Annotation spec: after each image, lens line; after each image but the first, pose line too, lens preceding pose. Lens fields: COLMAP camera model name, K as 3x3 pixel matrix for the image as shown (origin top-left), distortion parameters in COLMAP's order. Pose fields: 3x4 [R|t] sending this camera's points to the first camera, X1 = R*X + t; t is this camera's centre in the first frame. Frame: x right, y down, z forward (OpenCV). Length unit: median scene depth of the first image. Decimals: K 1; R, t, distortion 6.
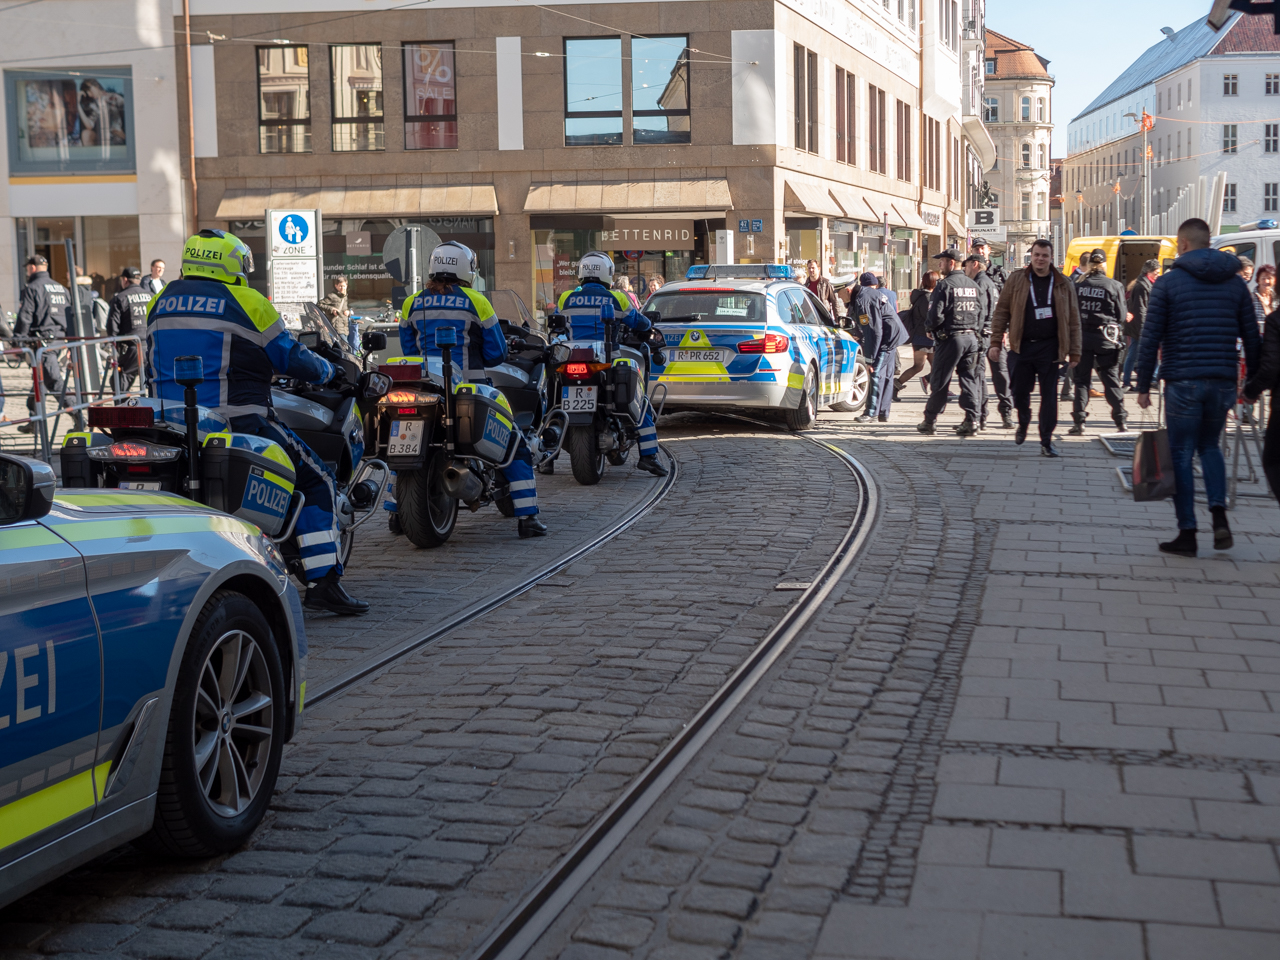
lens RADIAL K [[1870.8, 0, 639.5], [0, 1870.8, 474.9], [0, 0, 1]] dist [-0.052545, 0.000000]
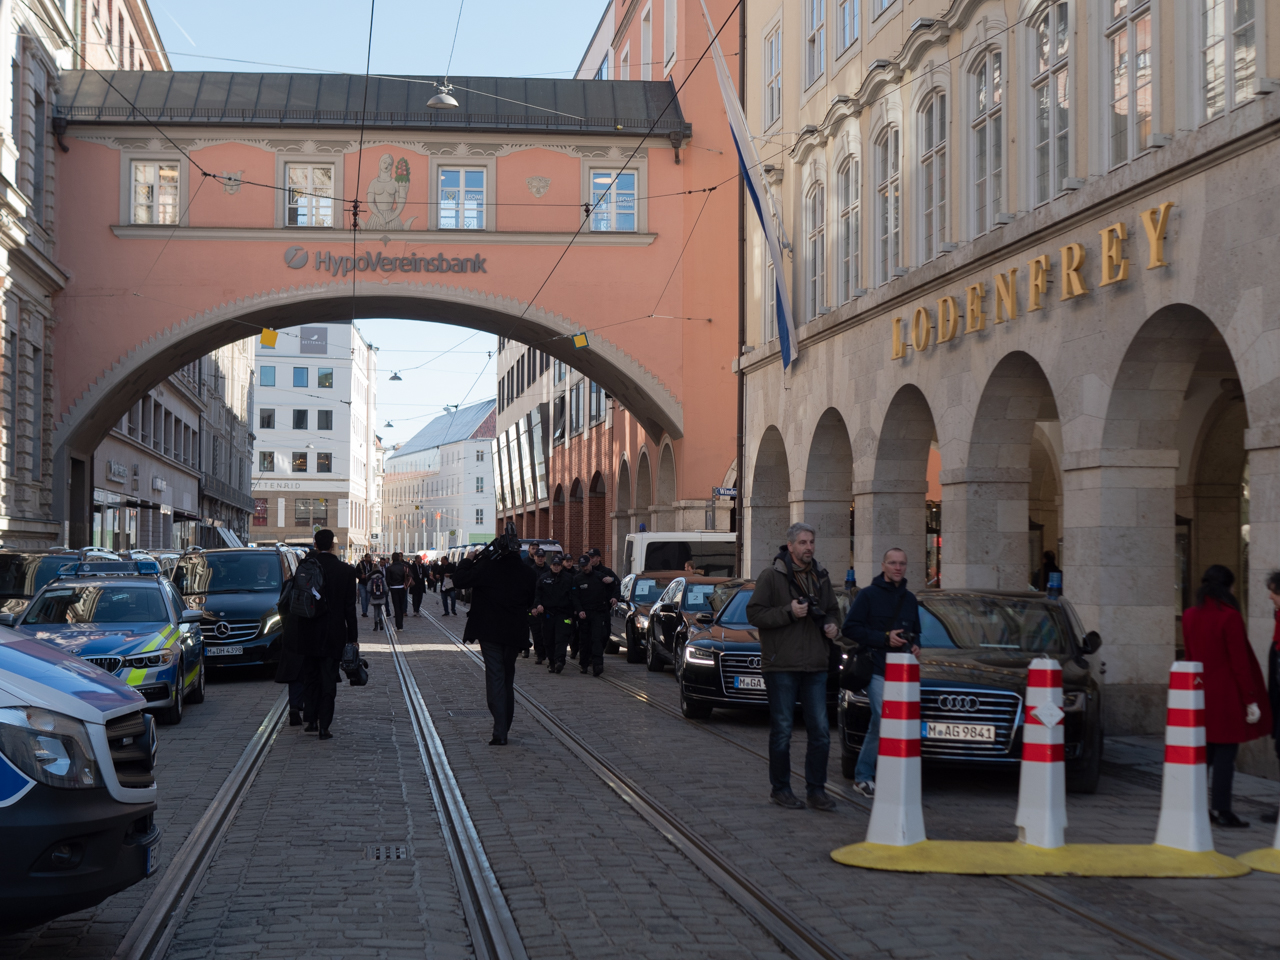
lens RADIAL K [[1870.8, 0, 666.4], [0, 1870.8, 509.1], [0, 0, 1]] dist [-0.052545, 0.000000]
pose [[0.924747, 0.027199, 0.379609, -0.799946], [0.021921, 0.991980, -0.124477, 0.291446], [-0.379950, 0.123431, 0.916735, -2.870415]]
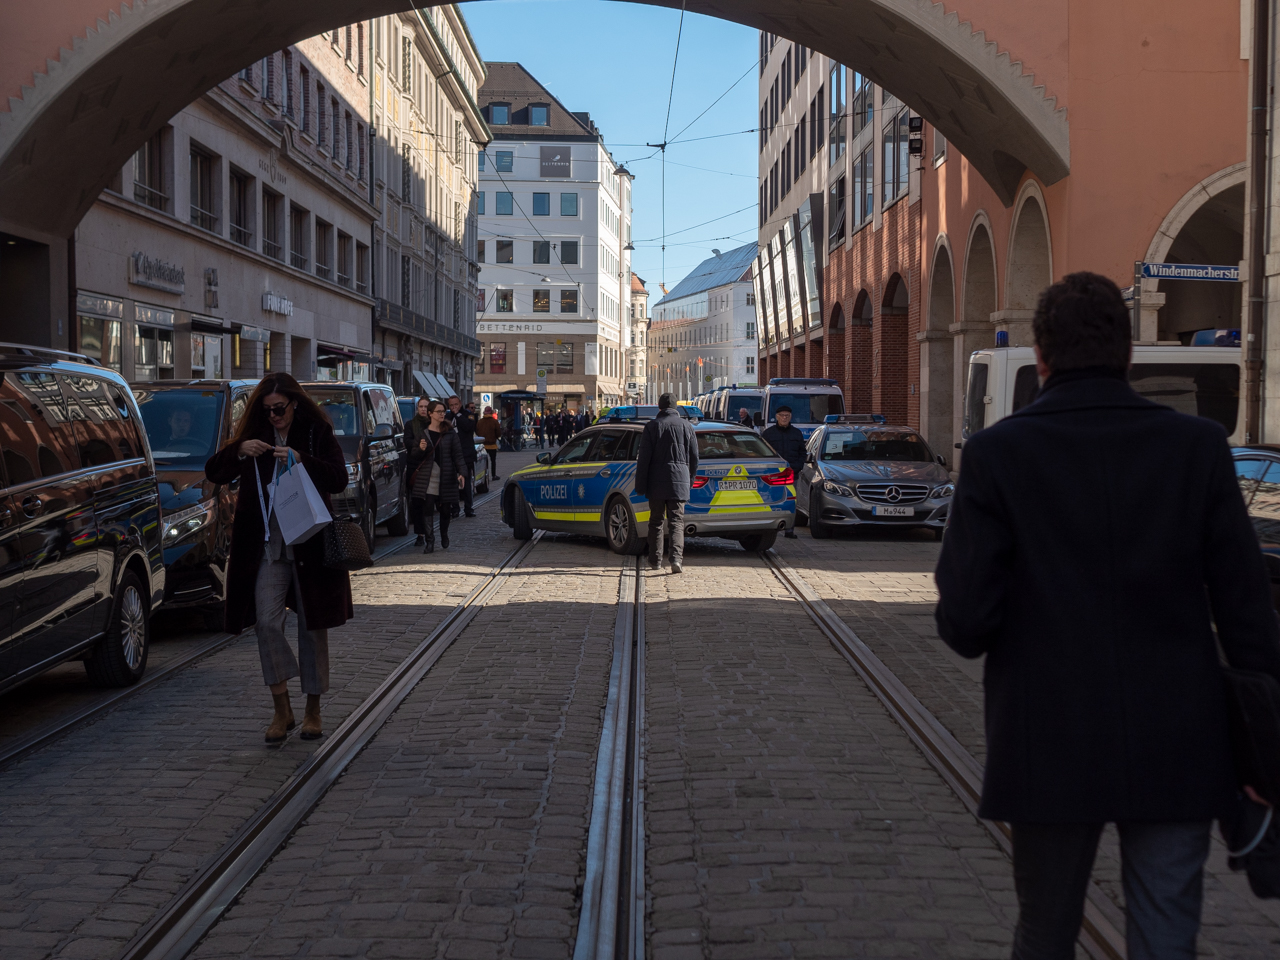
lens RADIAL K [[1870.8, 0, 650.8], [0, 1870.8, 470.5], [0, 0, 1]] dist [-0.052545, 0.000000]
pose [[0.972634, 0.008106, 0.232203, -0.635531], [0.008188, 0.997574, -0.069124, 0.244712], [-0.232200, 0.069134, 0.970208, -2.395268]]
